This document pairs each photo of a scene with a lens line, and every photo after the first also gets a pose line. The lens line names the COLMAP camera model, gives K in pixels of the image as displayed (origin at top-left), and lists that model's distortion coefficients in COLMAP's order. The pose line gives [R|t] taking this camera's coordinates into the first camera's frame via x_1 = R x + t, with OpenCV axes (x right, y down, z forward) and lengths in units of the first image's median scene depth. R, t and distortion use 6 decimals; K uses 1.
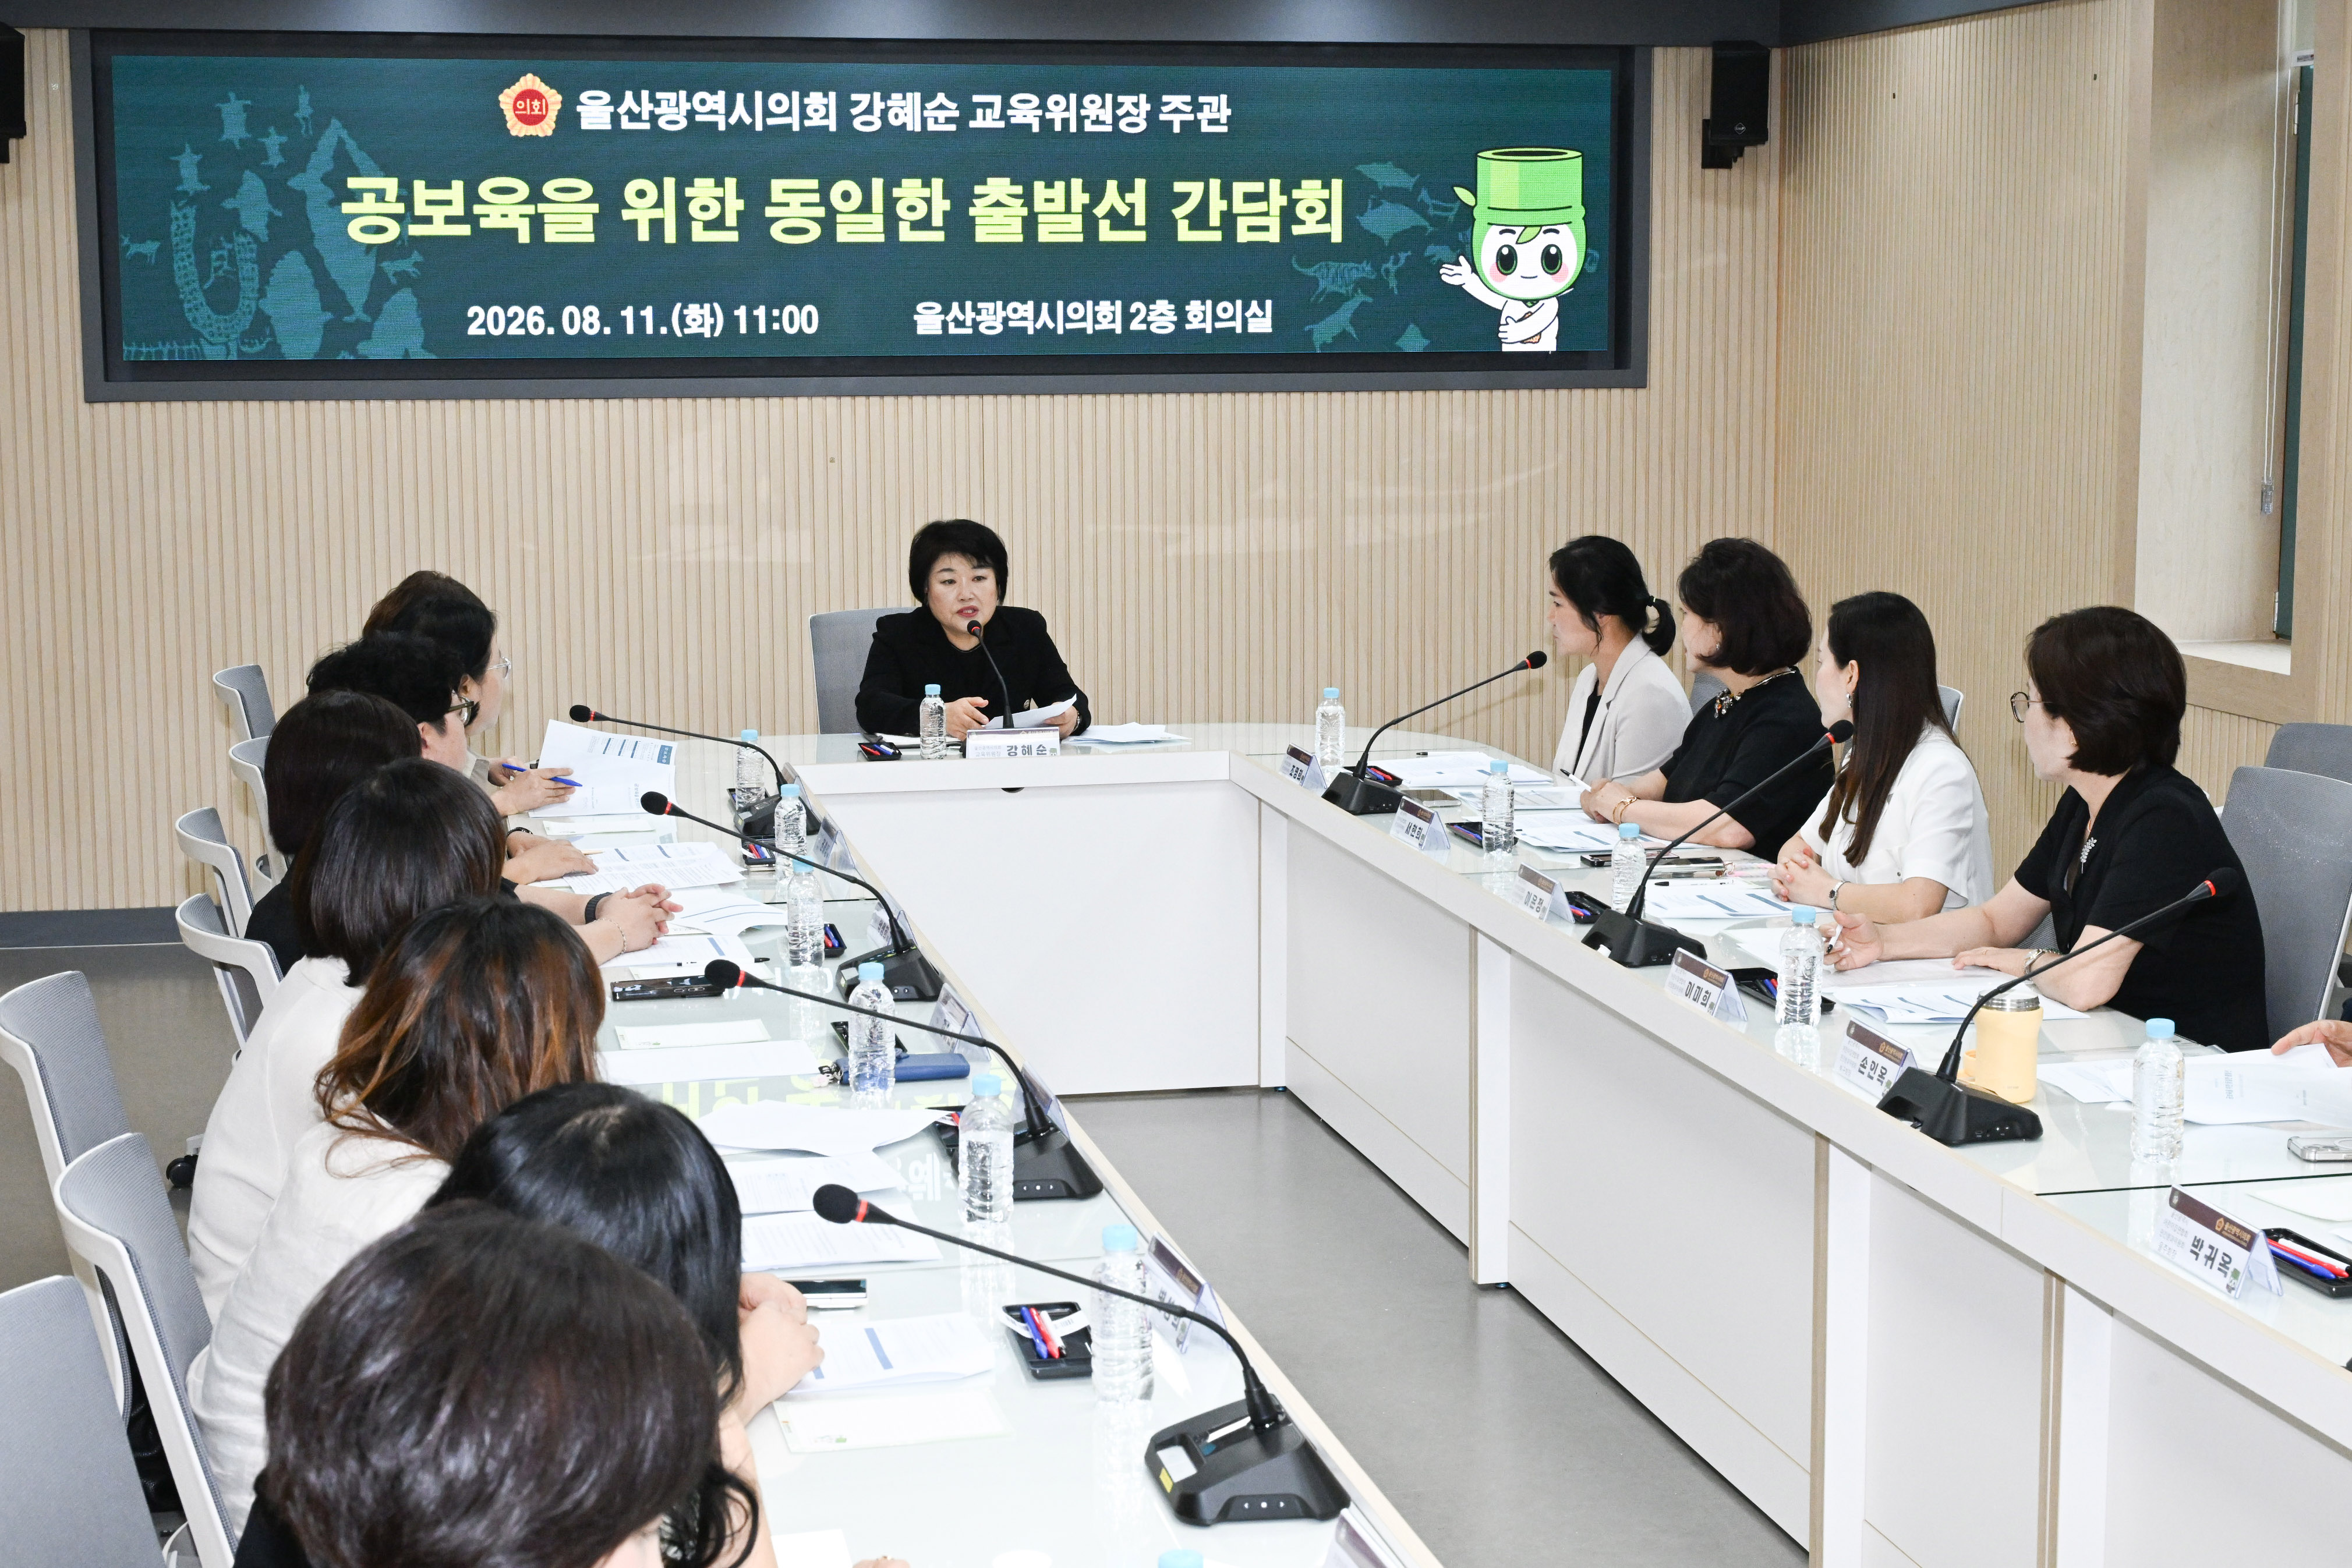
lens RADIAL K [[3603.5, 0, 1130.8], [0, 3603.5, 783.6], [0, 0, 1]] dist [-0.011560, 0.019735]
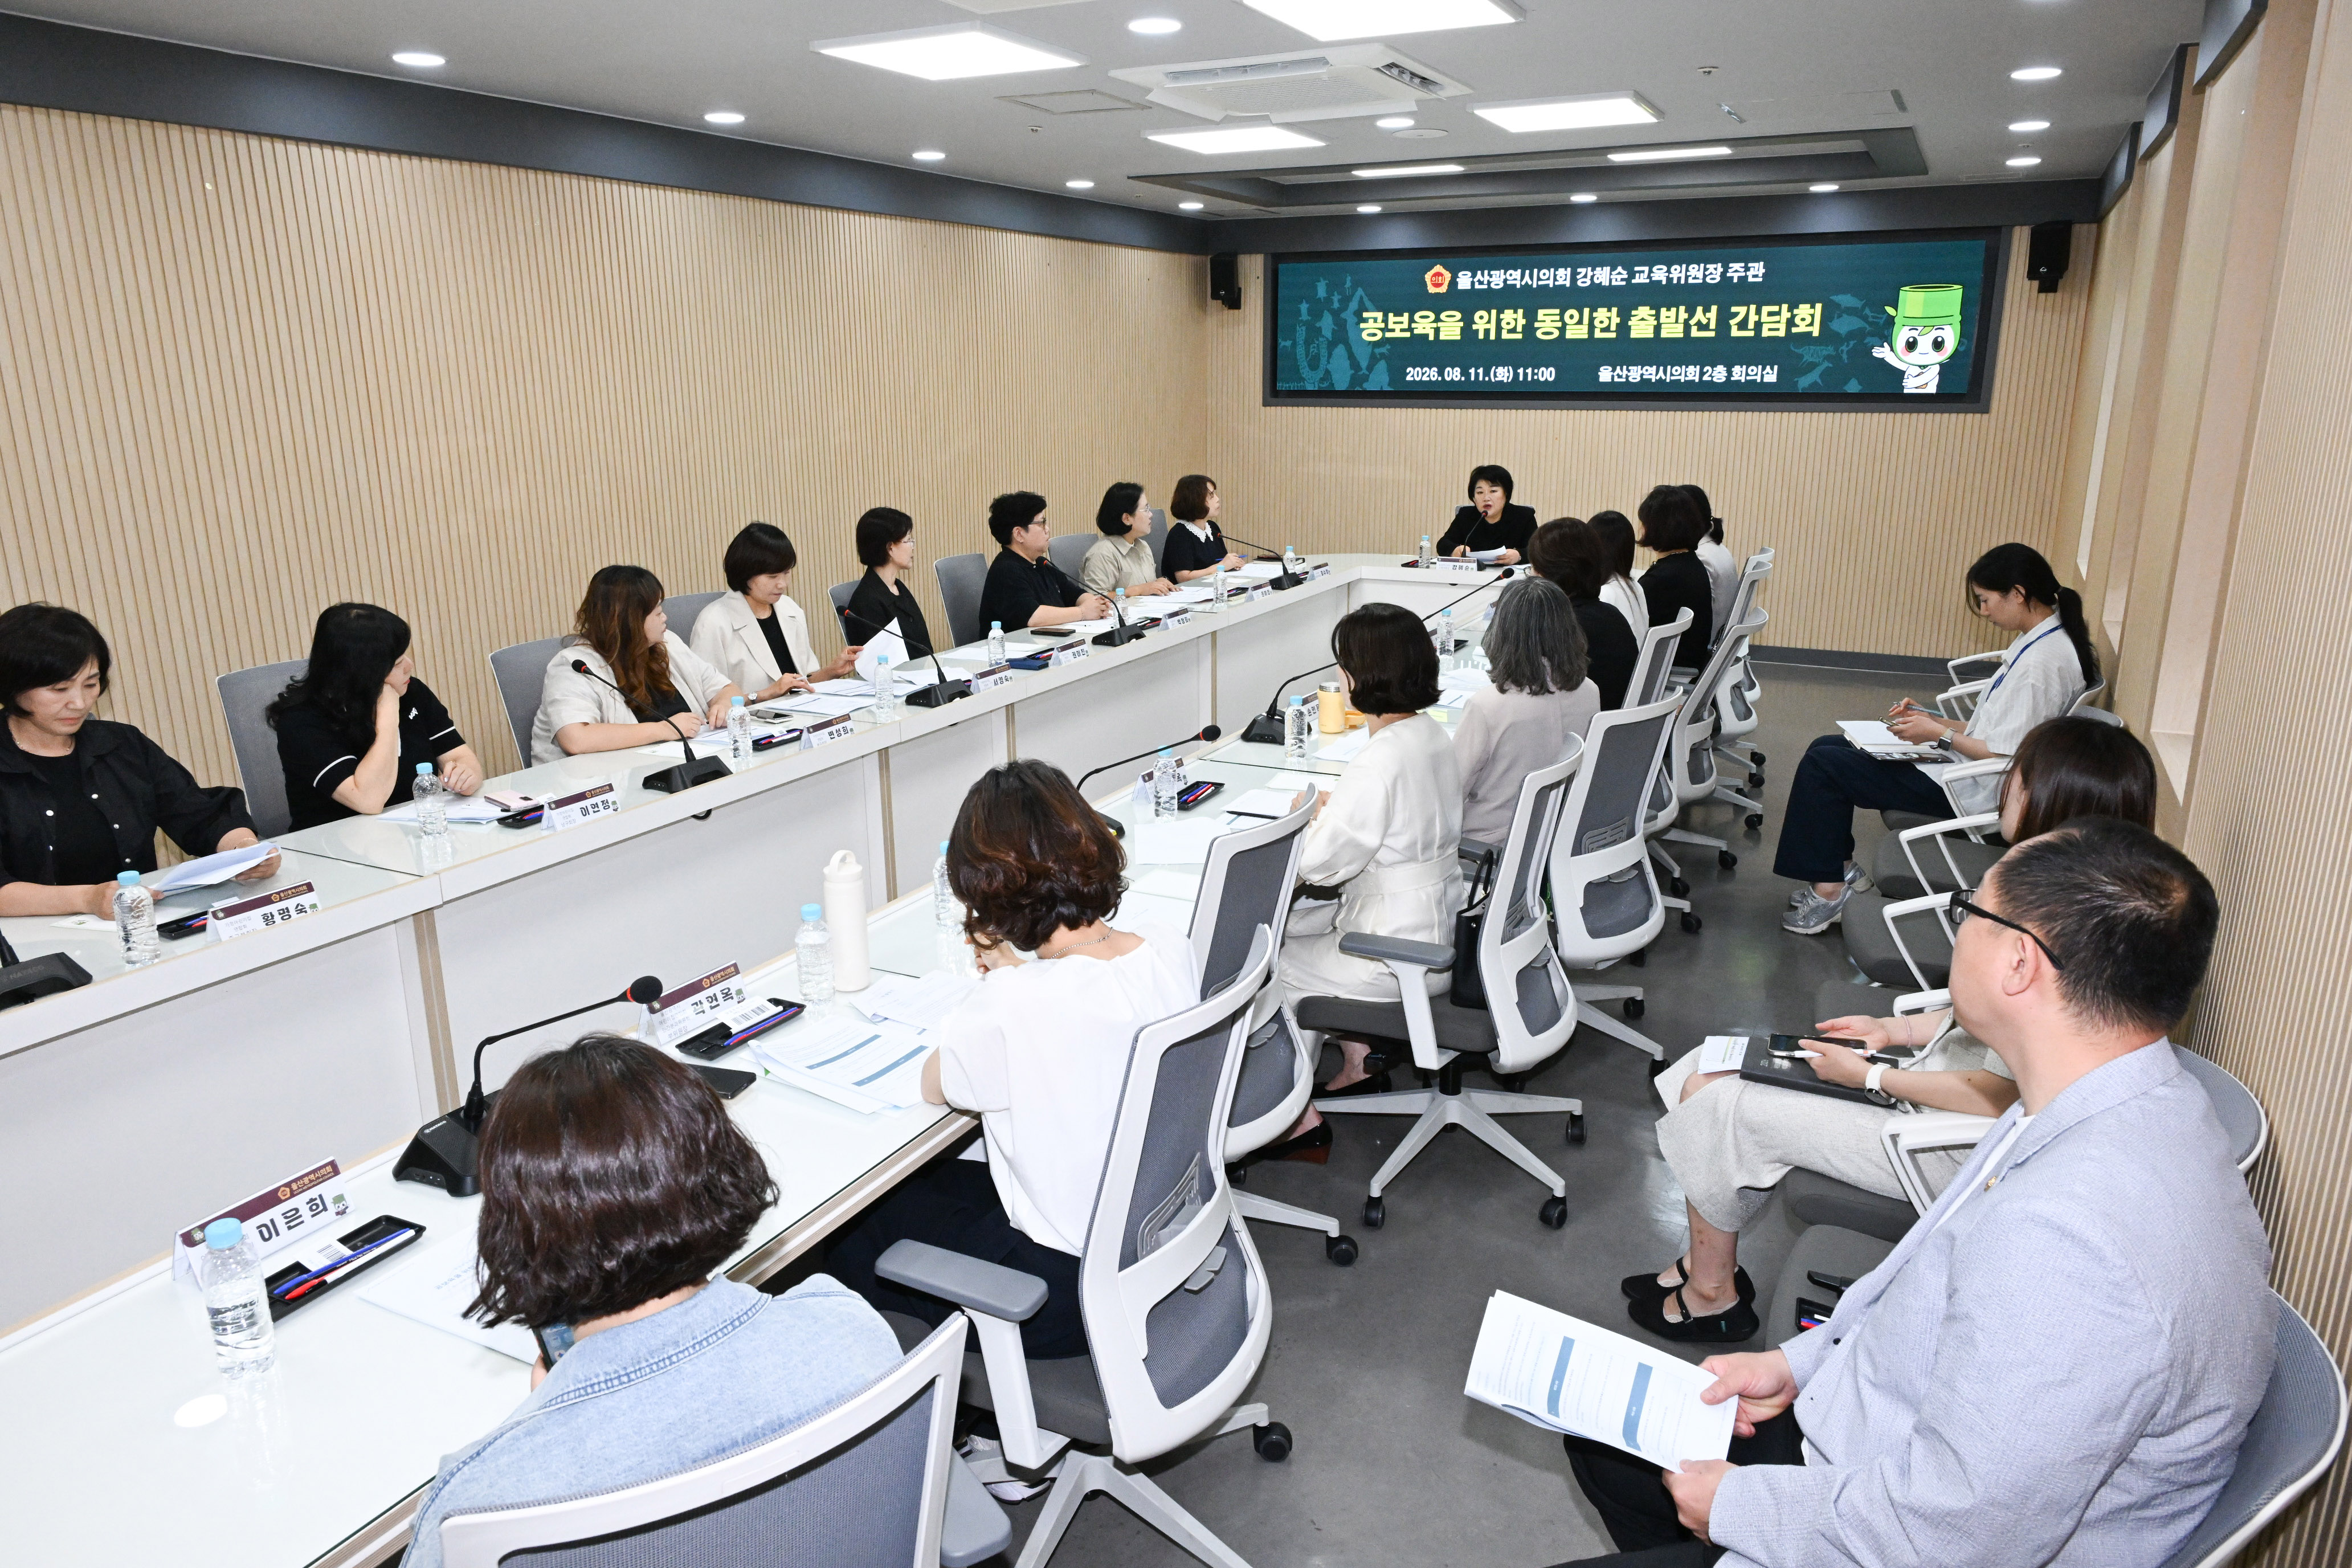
lens RADIAL K [[1555.1, 0, 1180.1], [0, 1555.1, 790.4], [0, 0, 1]] dist [0.004097, -0.008177]
pose [[0.781383, 0.165696, -0.601653, 0.354831], [-0.084237, 0.983288, 0.161398, -0.011458], [0.618341, -0.075432, 0.782282, 0.084360]]
